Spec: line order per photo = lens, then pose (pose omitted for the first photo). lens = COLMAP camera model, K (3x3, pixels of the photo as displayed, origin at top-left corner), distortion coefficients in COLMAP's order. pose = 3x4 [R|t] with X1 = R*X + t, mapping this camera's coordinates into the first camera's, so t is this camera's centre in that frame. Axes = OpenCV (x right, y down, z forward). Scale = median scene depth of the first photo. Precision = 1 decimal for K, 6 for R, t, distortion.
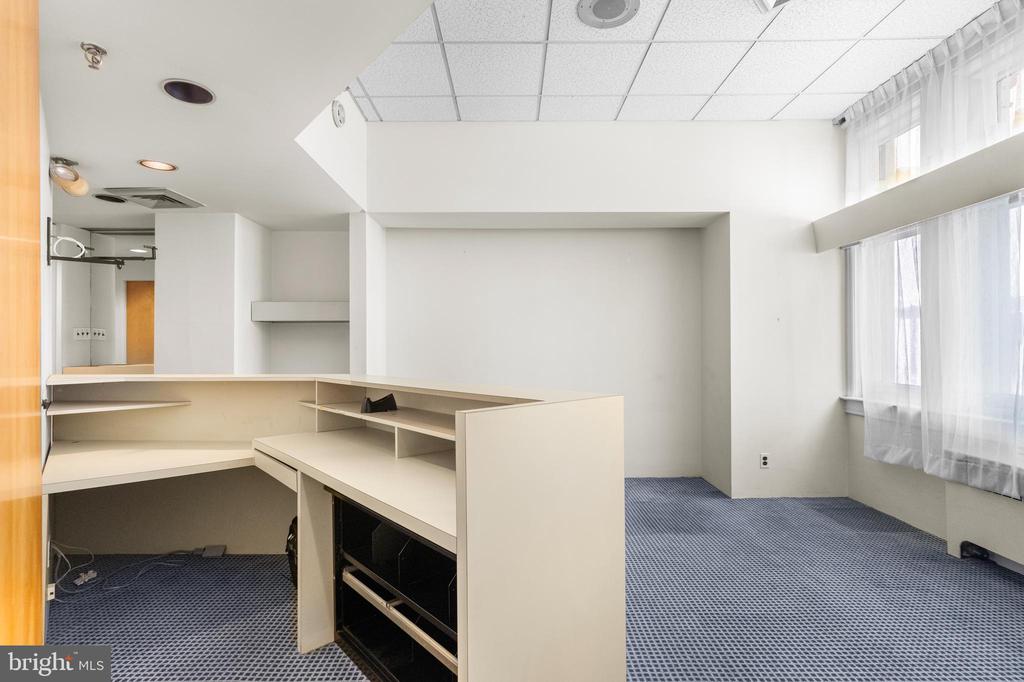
lens RADIAL K [[497.7, 0, 510.8], [0, 497.7, 346.1], [0, 0, 1]] dist [-0.000325, 0.000692]
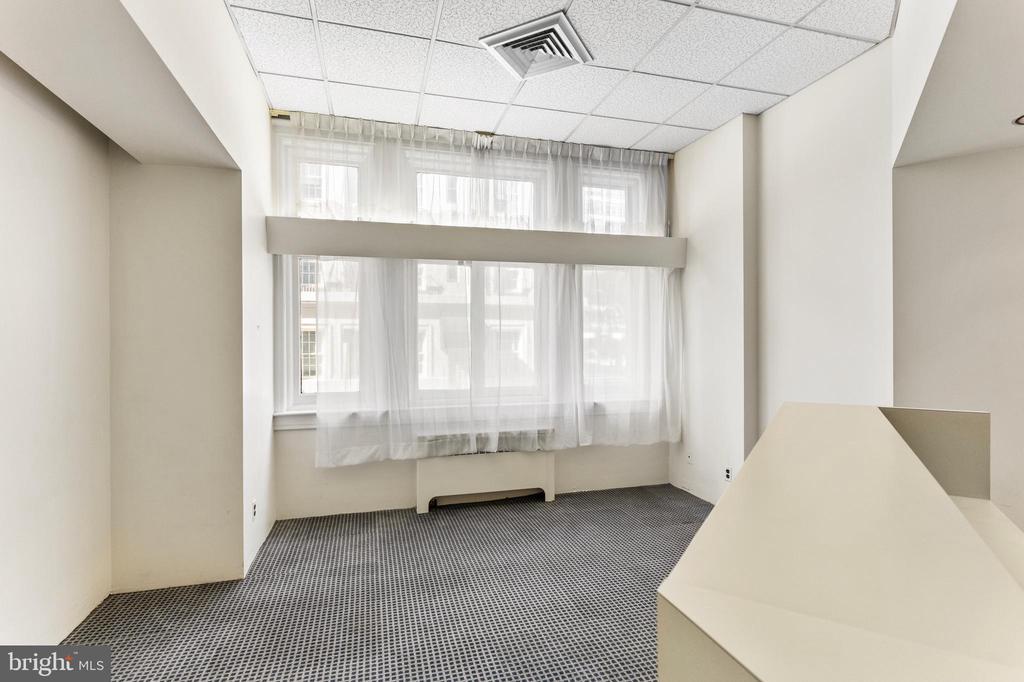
lens RADIAL K [[497.7, 0, 514.2], [0, 497.7, 343.8], [0, 0, 1]] dist [-0.000325, 0.000692]
pose [[-0.275299, 0.002108, 0.961356, -0.448654], [0.005692, 0.999984, -0.000562, -0.033736], [-0.961342, 0.005318, -0.275306, 1.074627]]
